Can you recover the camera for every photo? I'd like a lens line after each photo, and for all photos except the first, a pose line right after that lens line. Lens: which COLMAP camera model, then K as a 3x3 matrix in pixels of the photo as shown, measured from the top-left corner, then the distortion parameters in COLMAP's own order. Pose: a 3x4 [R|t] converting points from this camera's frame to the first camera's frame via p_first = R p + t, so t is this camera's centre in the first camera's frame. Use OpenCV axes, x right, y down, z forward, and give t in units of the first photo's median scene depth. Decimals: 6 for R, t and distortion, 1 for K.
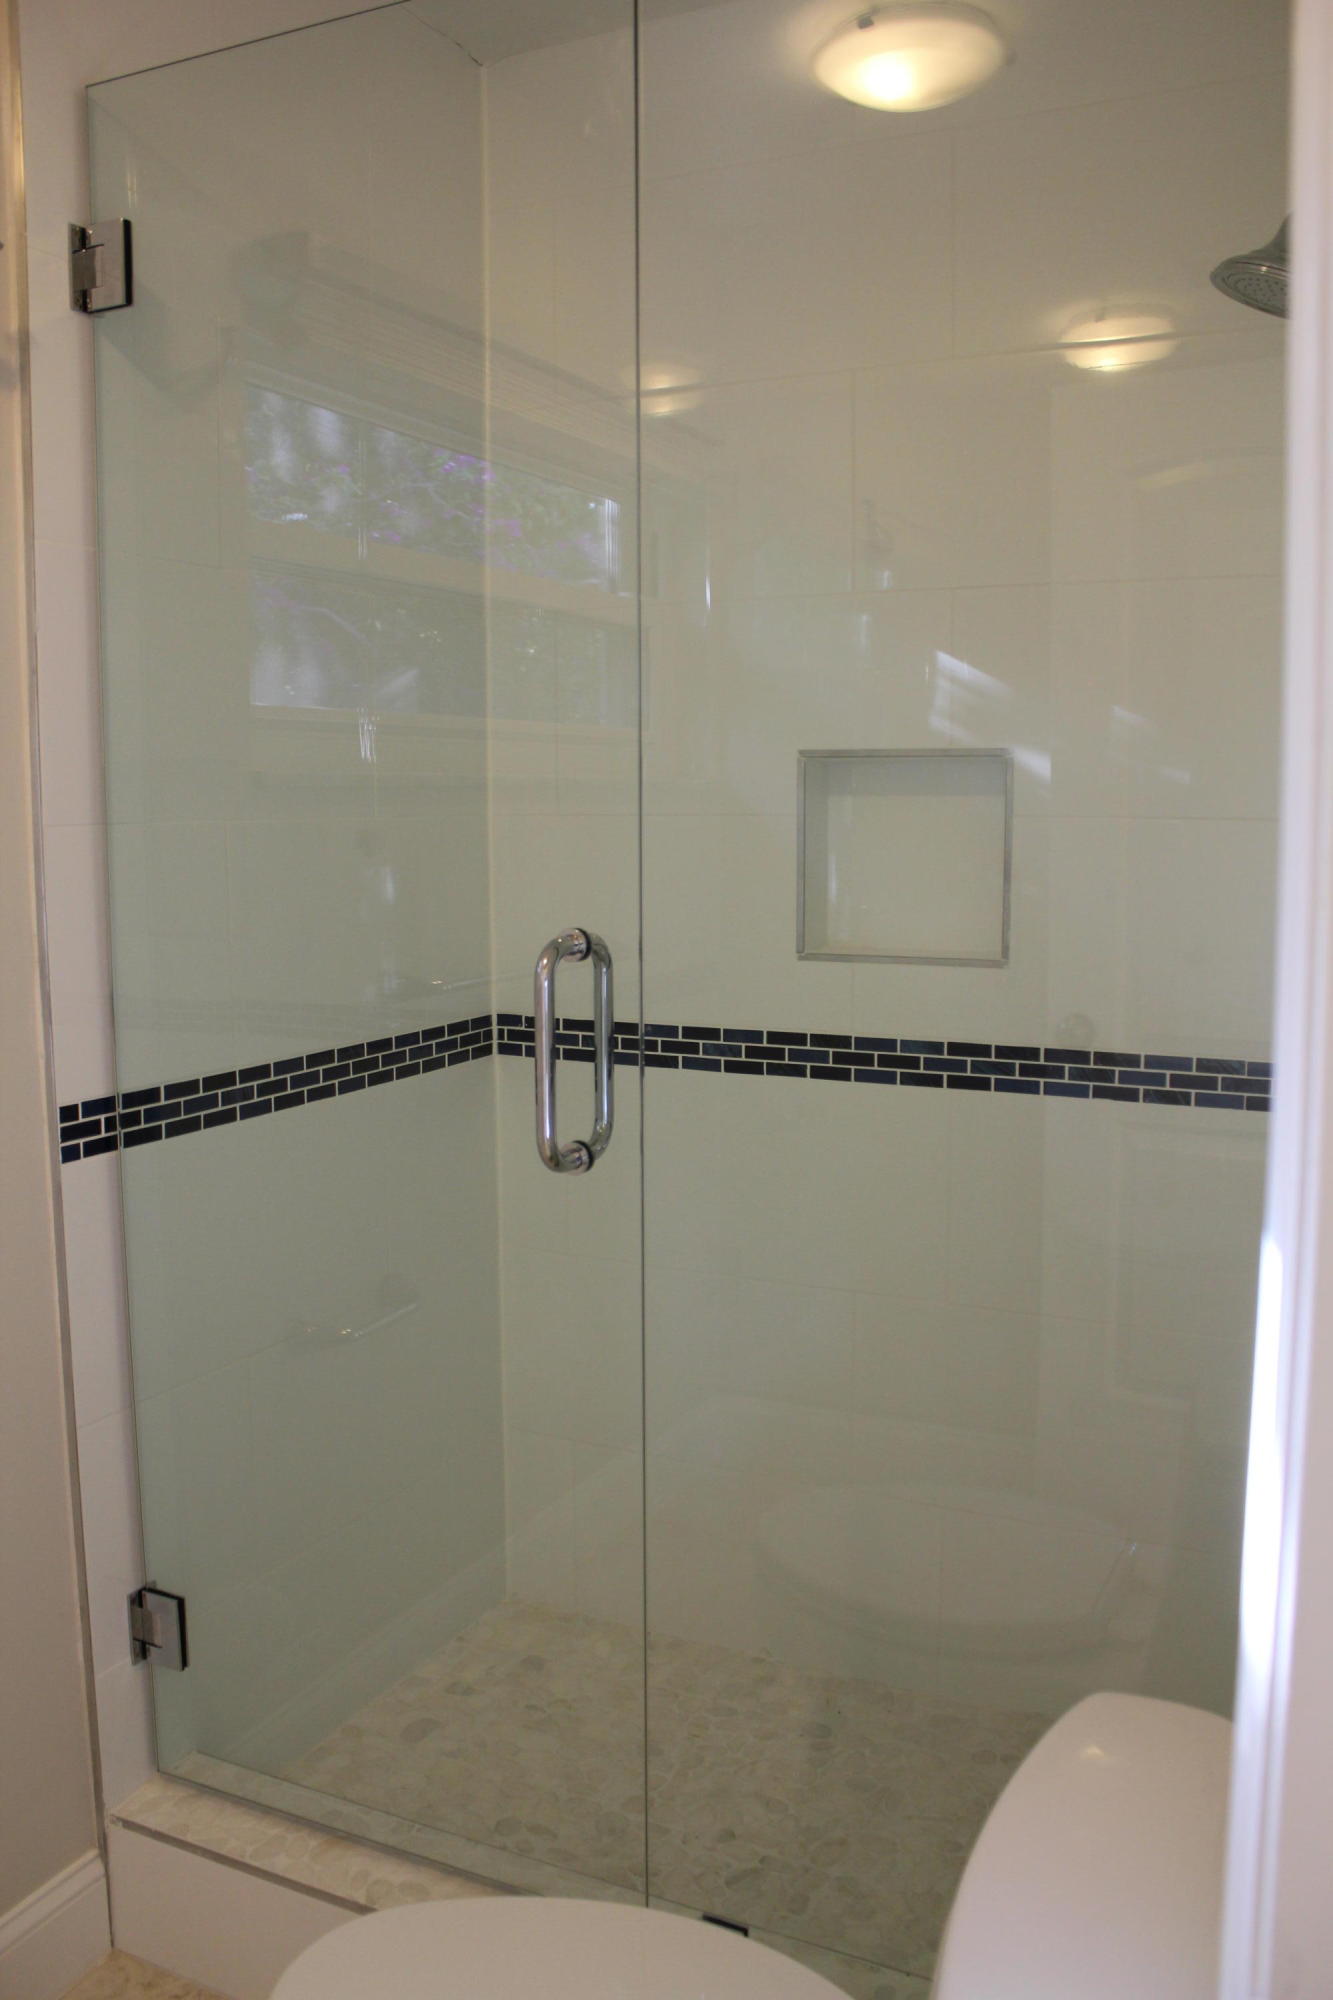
lens RADIAL K [[1681.9, 0, 646.8], [0, 1681.9, 991.7], [0, 0, 1]] dist [-0.152209, 0.114147]
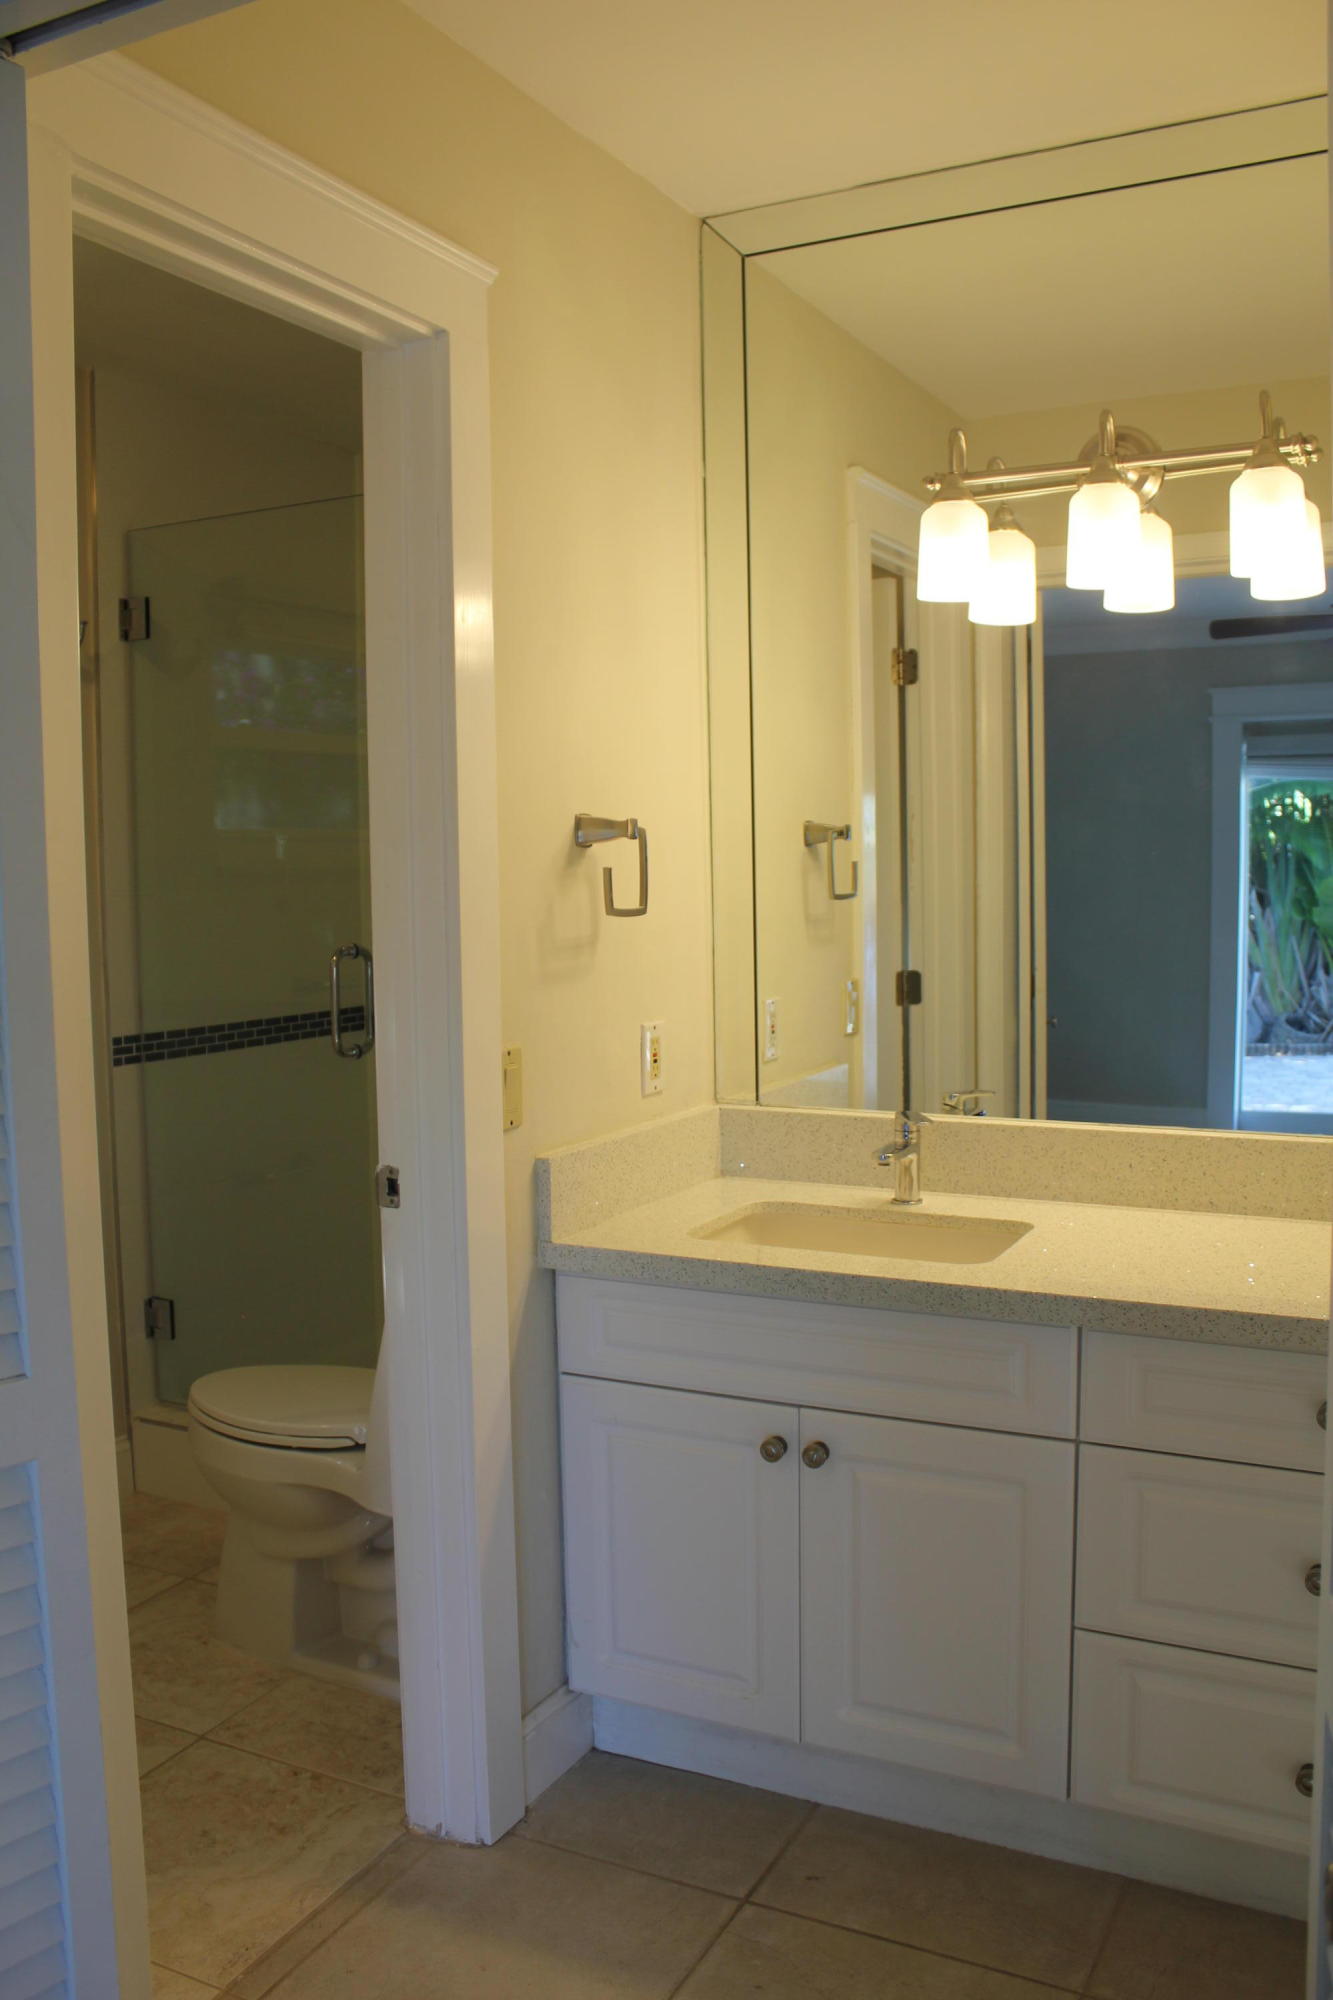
lens RADIAL K [[1681.9, 0, 680.6], [0, 1681.9, 1004.4], [0, 0, 1]] dist [-0.152209, 0.114147]
pose [[0.999996, -0.002871, 0.000175, 0.308208], [0.002875, 0.999591, -0.028449, 0.083417], [-0.000093, 0.028449, 0.999595, -0.932784]]
